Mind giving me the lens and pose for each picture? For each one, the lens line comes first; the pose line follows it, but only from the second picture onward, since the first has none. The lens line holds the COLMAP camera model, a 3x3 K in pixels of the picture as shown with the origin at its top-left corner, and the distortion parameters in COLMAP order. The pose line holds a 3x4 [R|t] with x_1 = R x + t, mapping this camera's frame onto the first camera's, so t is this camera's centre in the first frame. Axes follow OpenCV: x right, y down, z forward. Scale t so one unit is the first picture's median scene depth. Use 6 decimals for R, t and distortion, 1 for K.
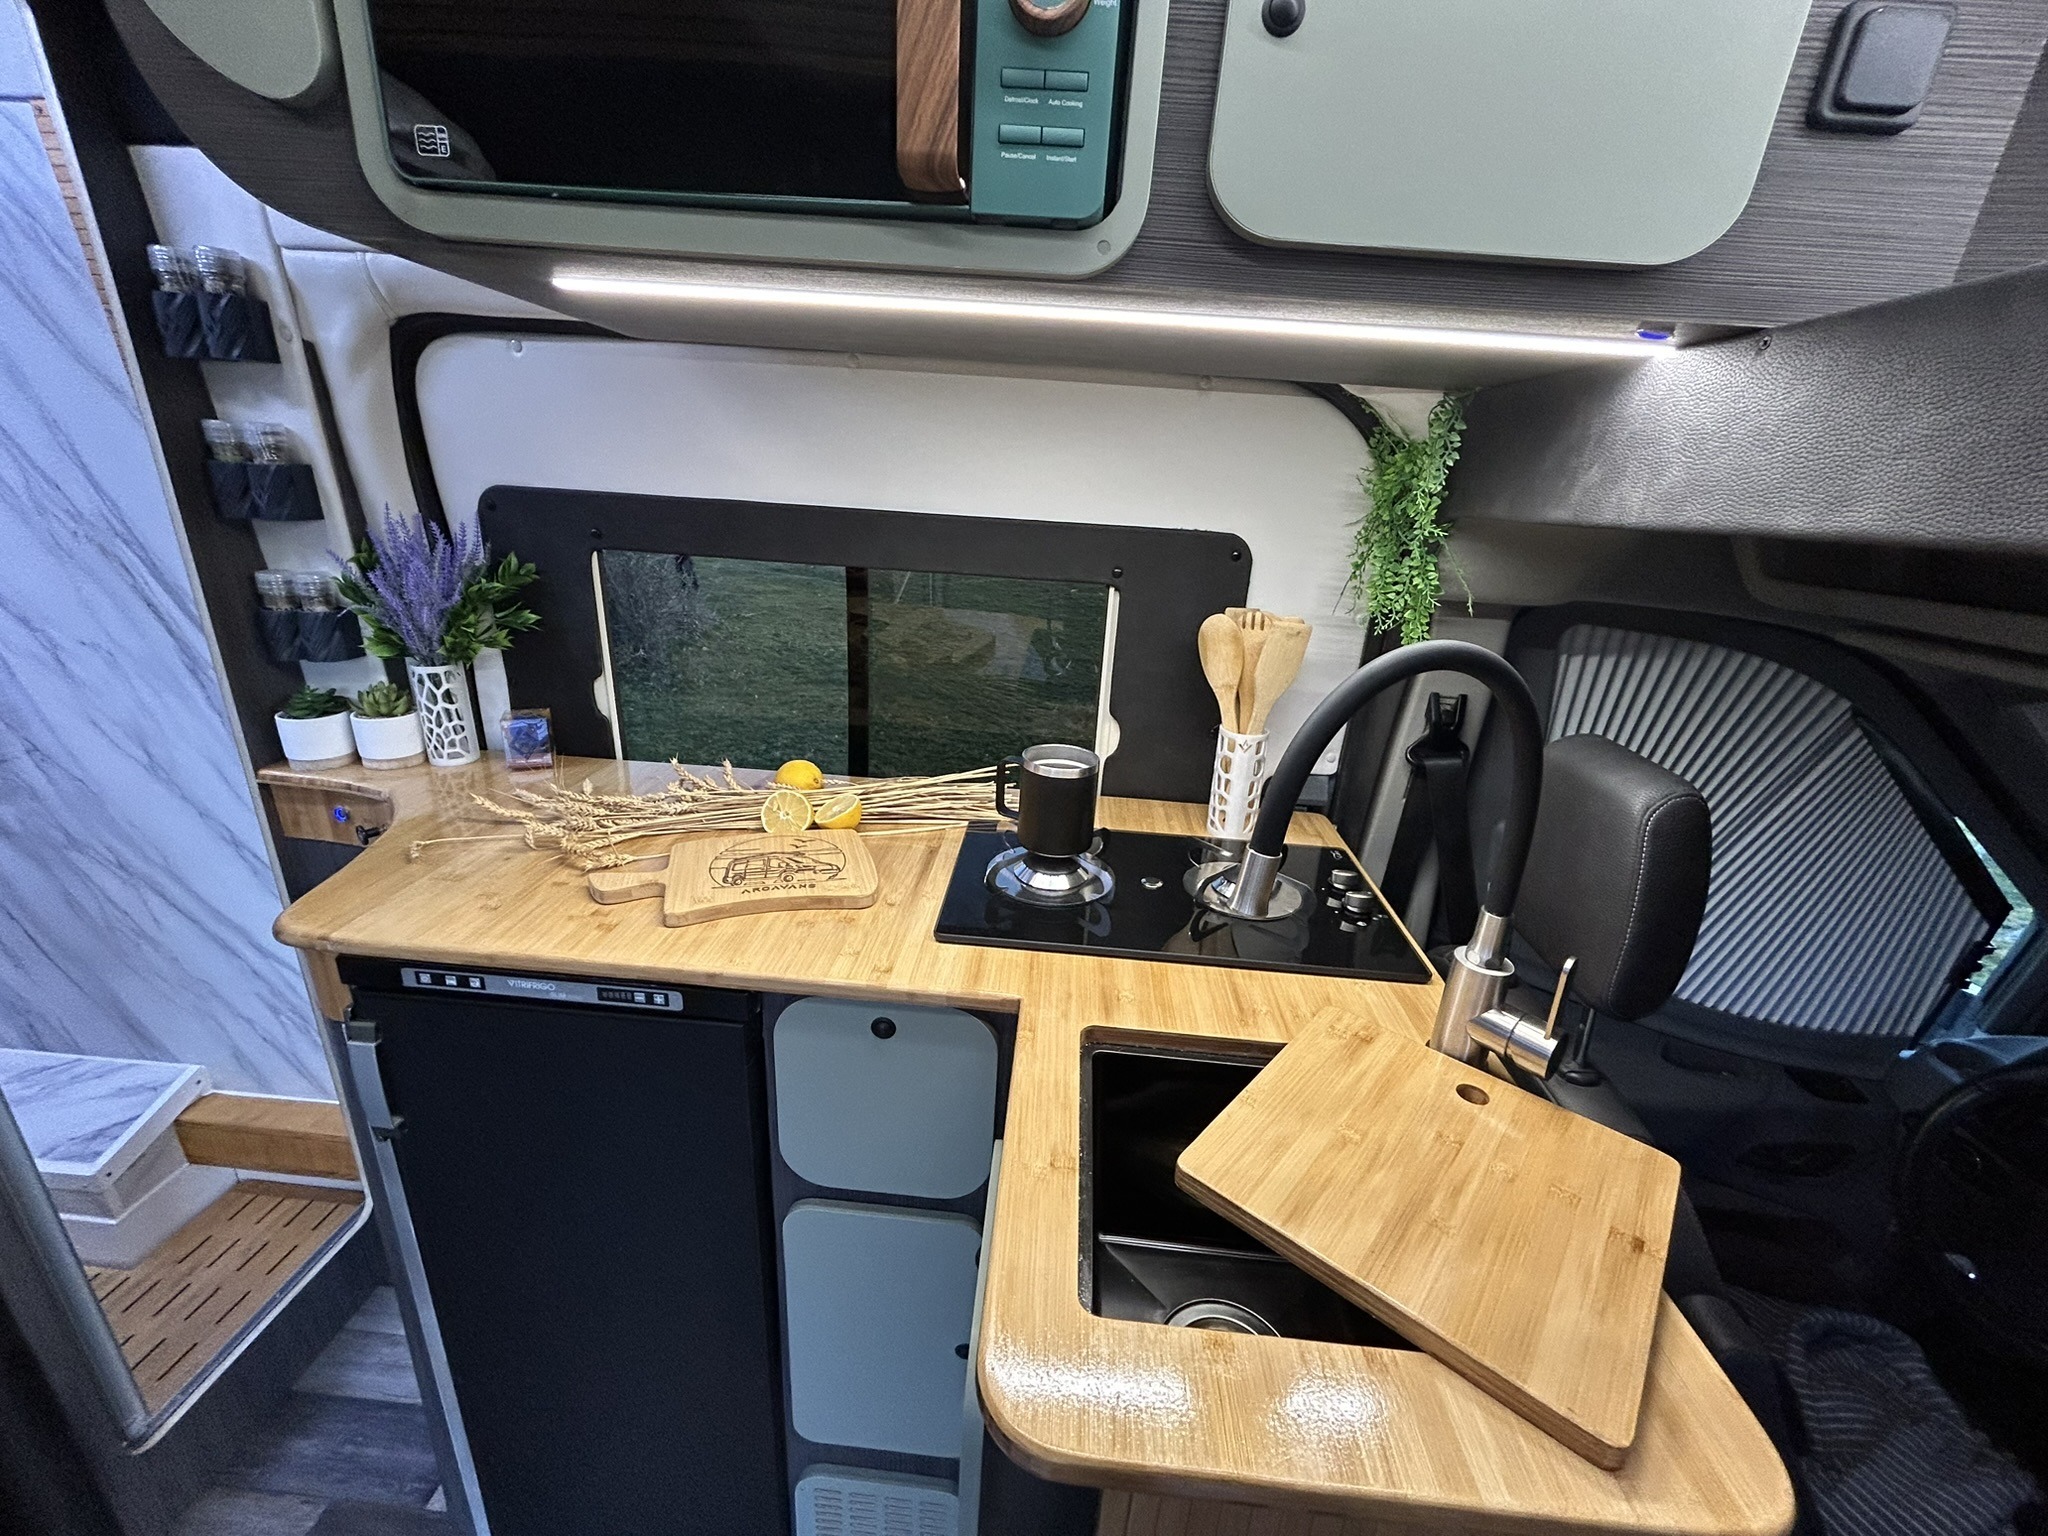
lens RADIAL K [[837.5, 0, 1034.9], [0, 837.5, 774.0], [0, 0, 1]] dist [-0.000274, 0.000696]
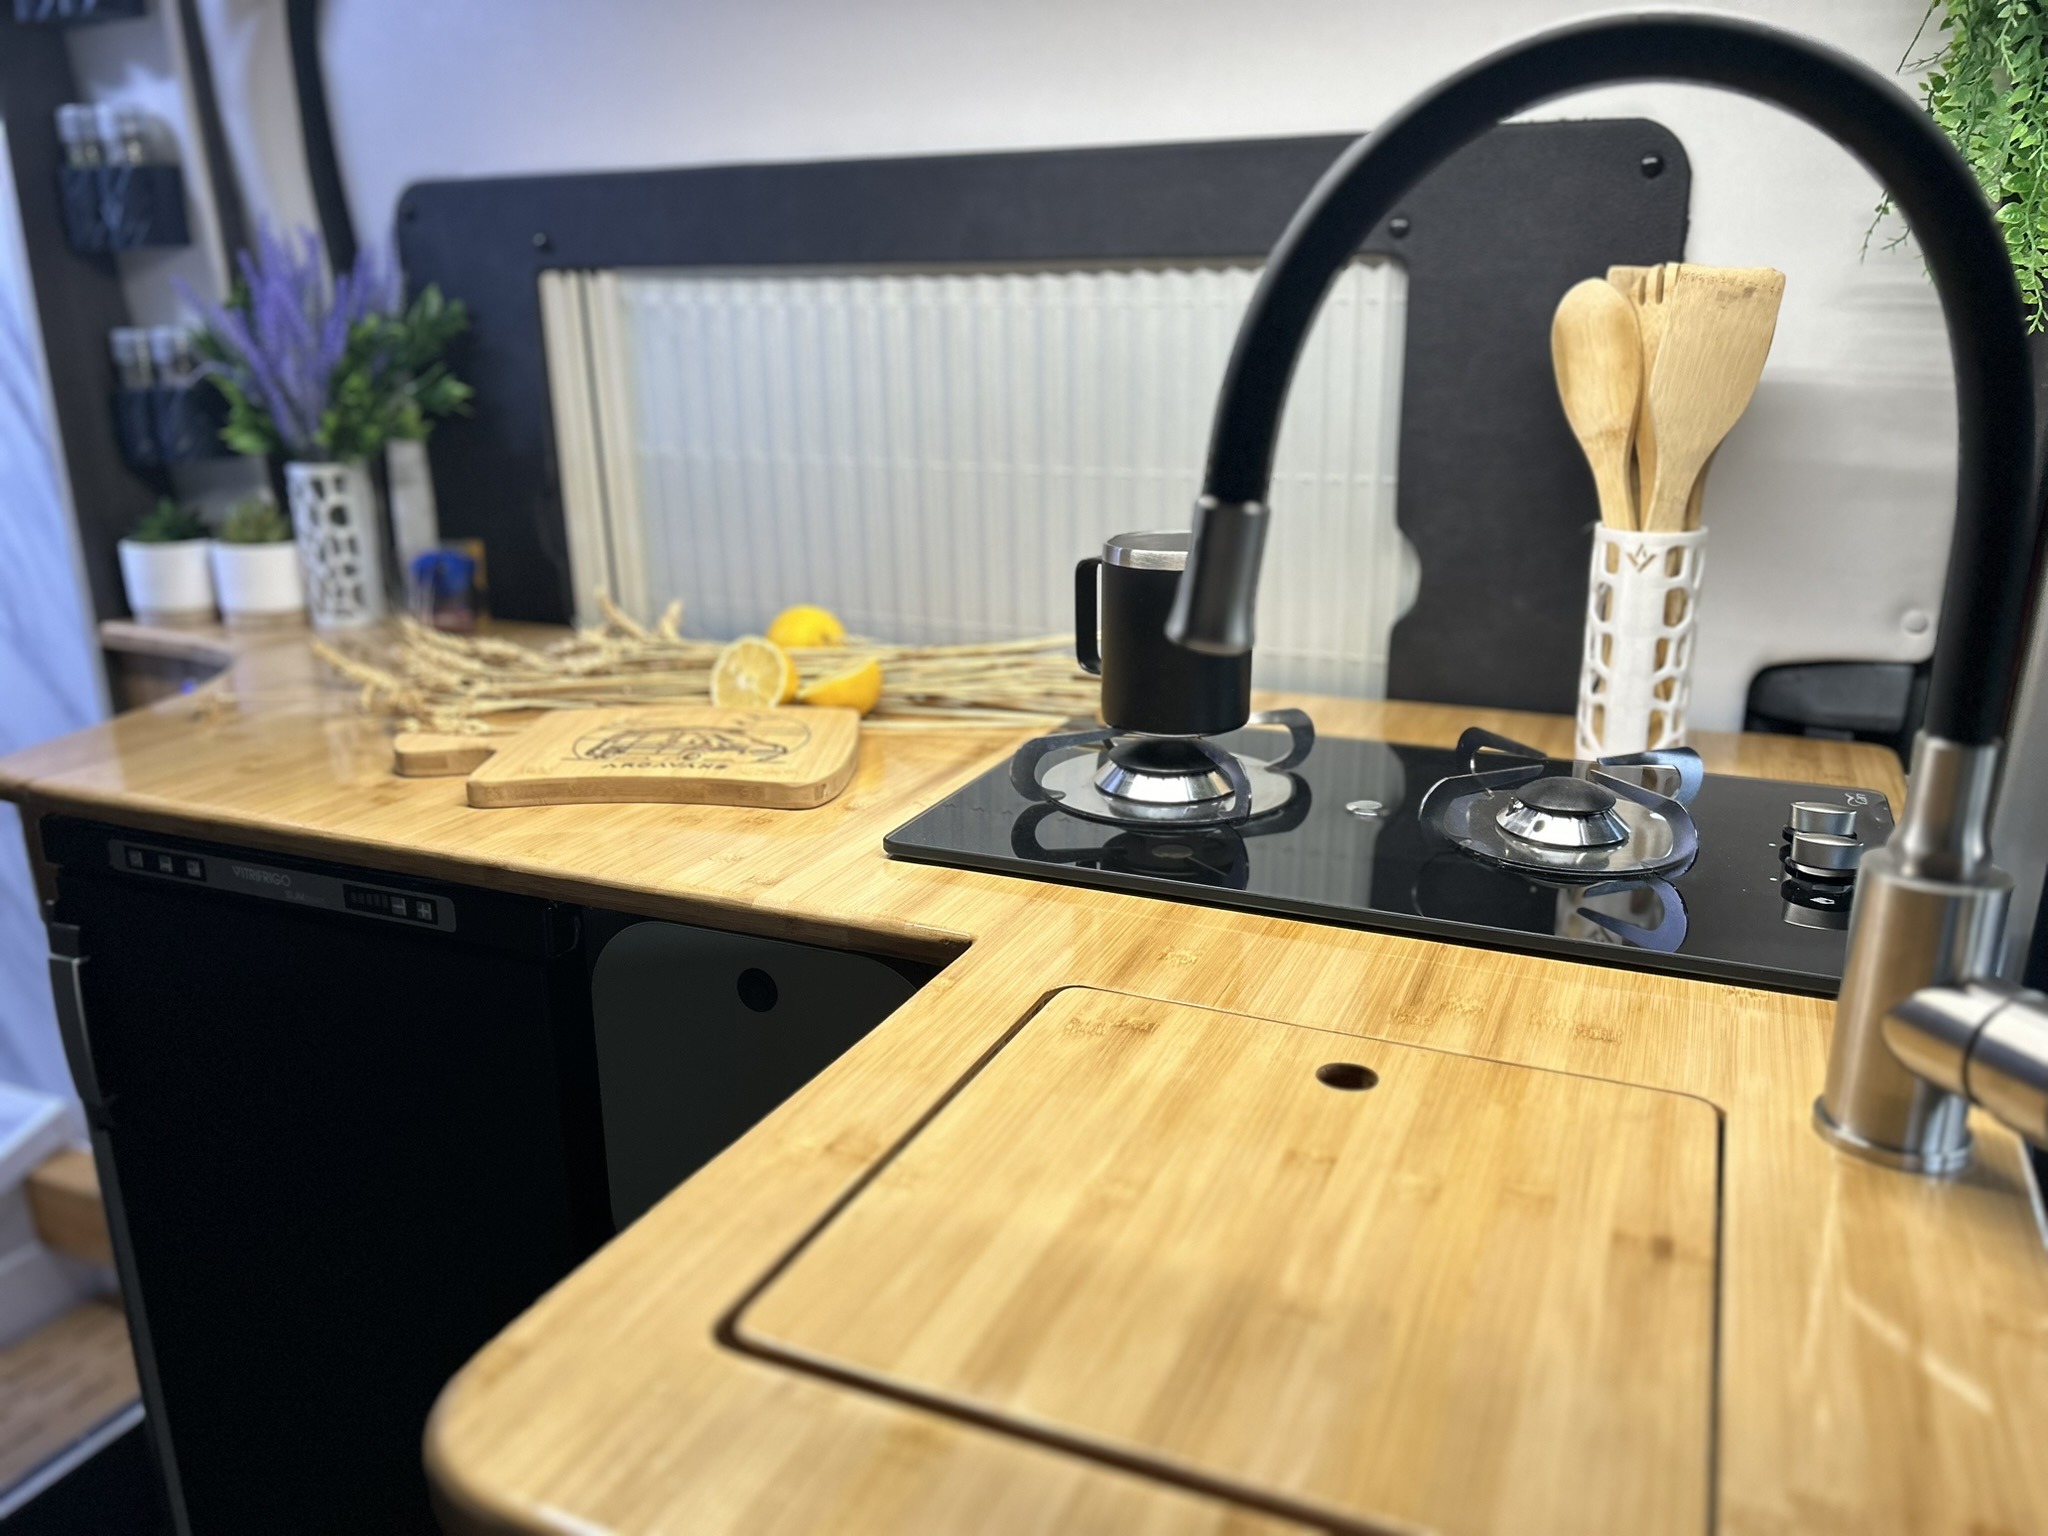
lens RADIAL K [[1558.2, 0, 1019.1], [0, 1558.2, 780.4], [0, 0, 1]] dist [0.013898, -0.024957]
pose [[0.939610, 0.040520, -0.339839, 0.209205], [-0.059365, 0.997211, -0.045235, 0.137783], [0.337059, 0.062677, 0.939395, 0.075253]]
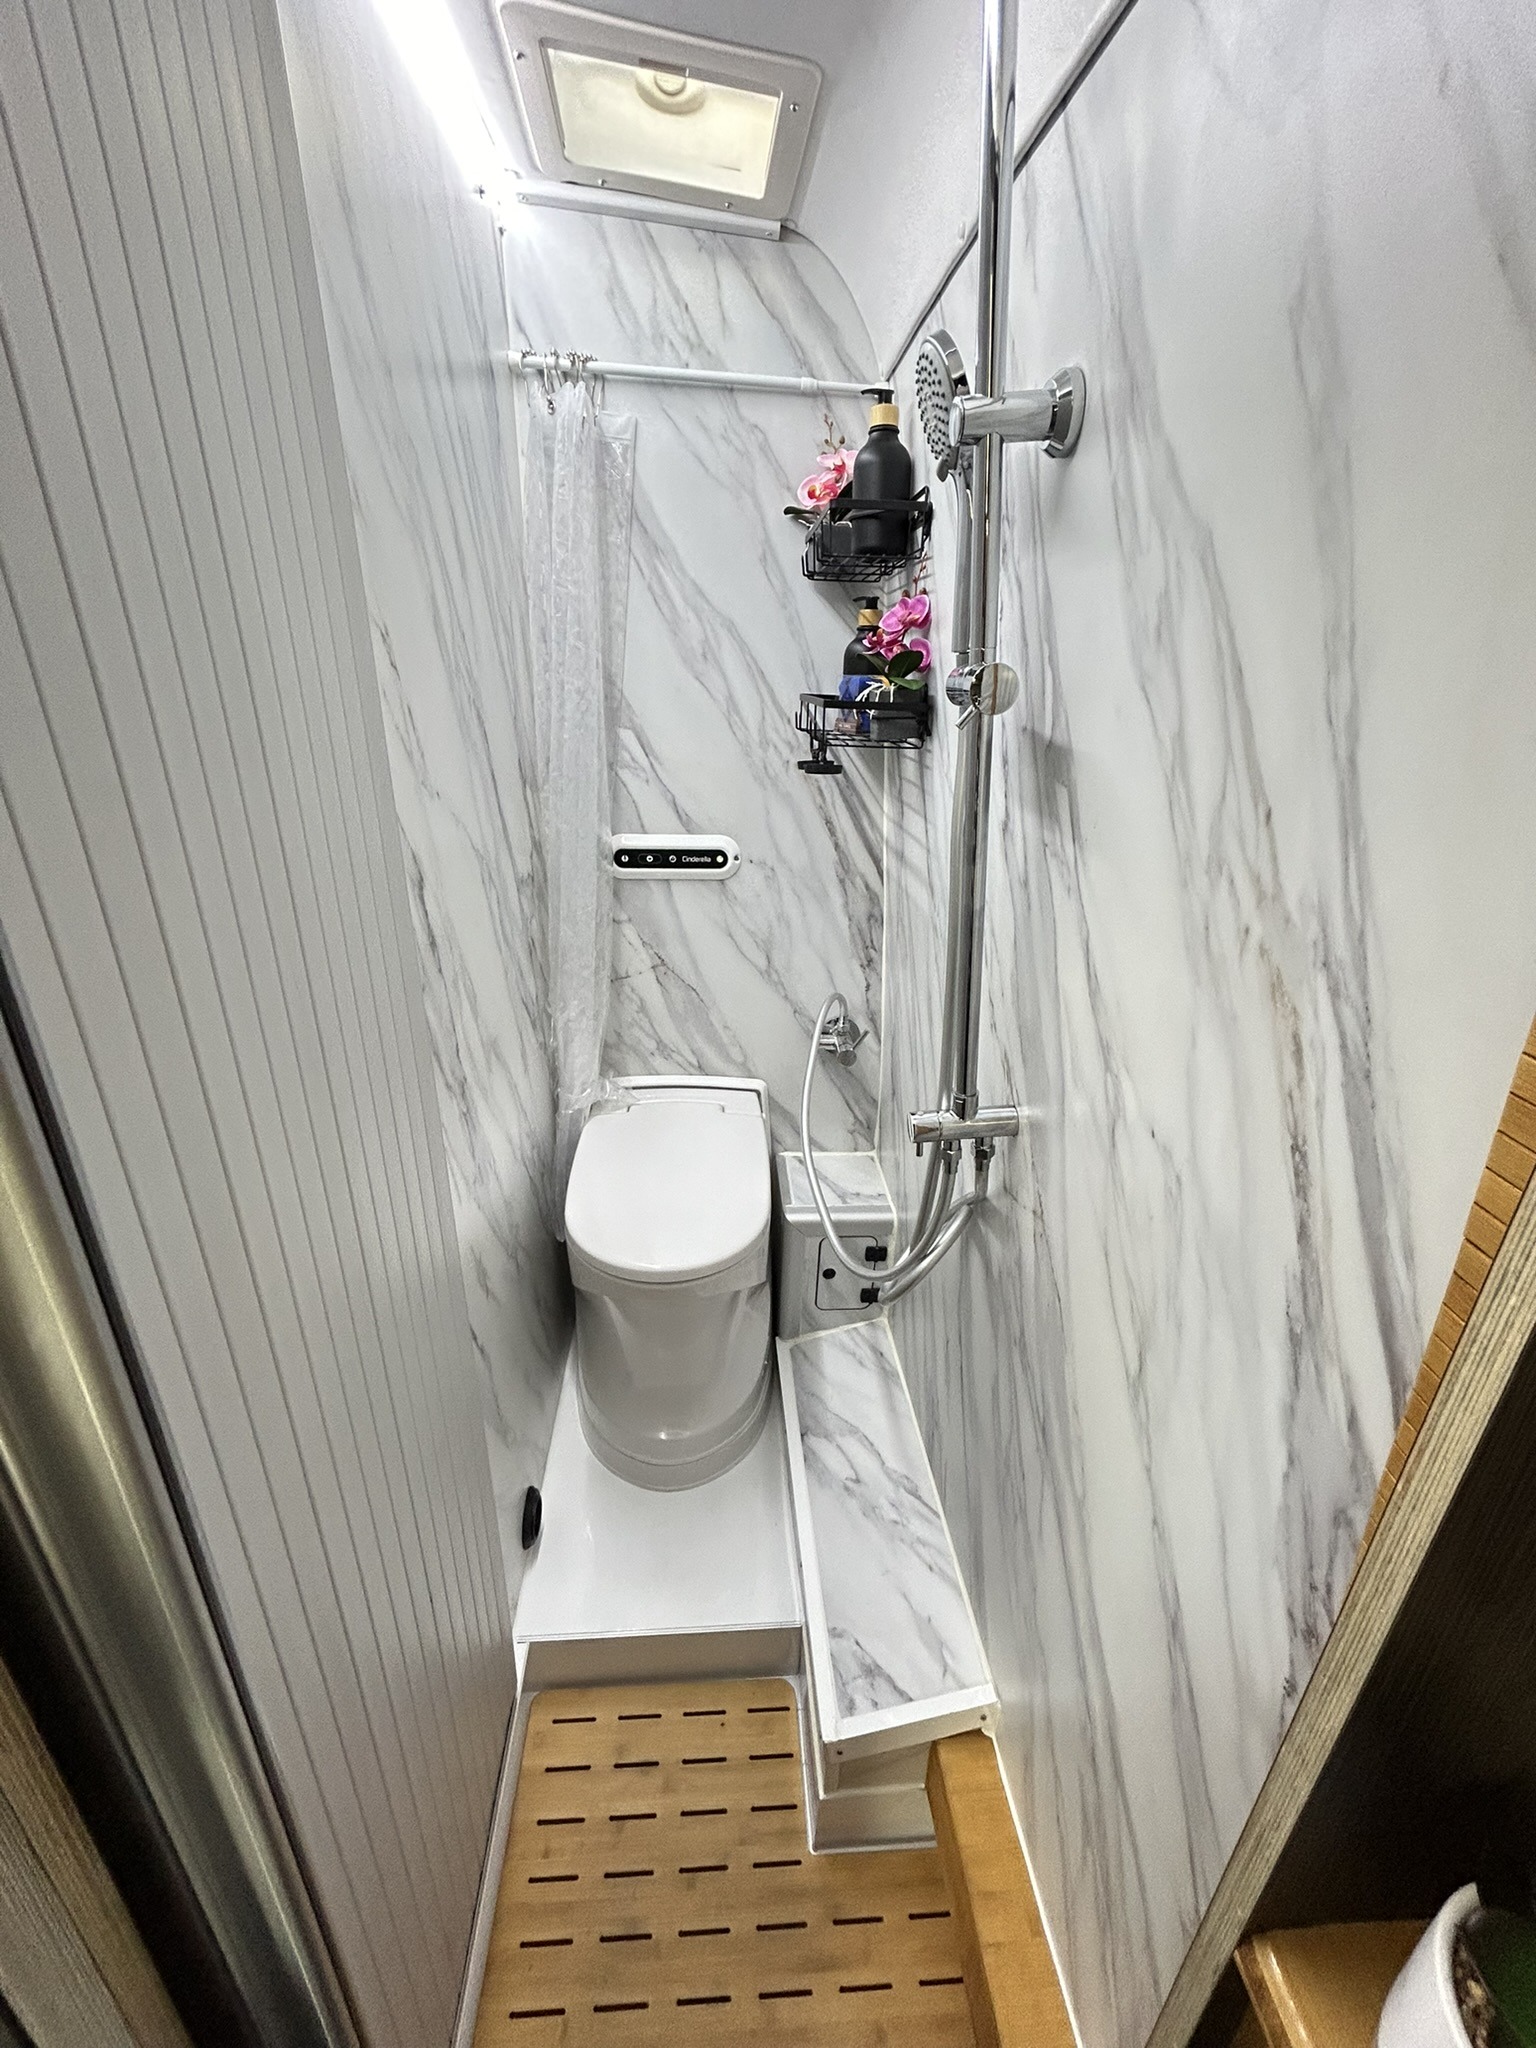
lens RADIAL K [[837.5, 0, 767.1], [0, 837.5, 1021.8], [0, 0, 1]] dist [-0.000274, 0.000696]
pose [[0.145102, 0.334768, -0.931062, -0.822636], [-0.350333, 0.897440, 0.268081, -0.283344], [0.925317, 0.287282, 0.247501, 0.729186]]
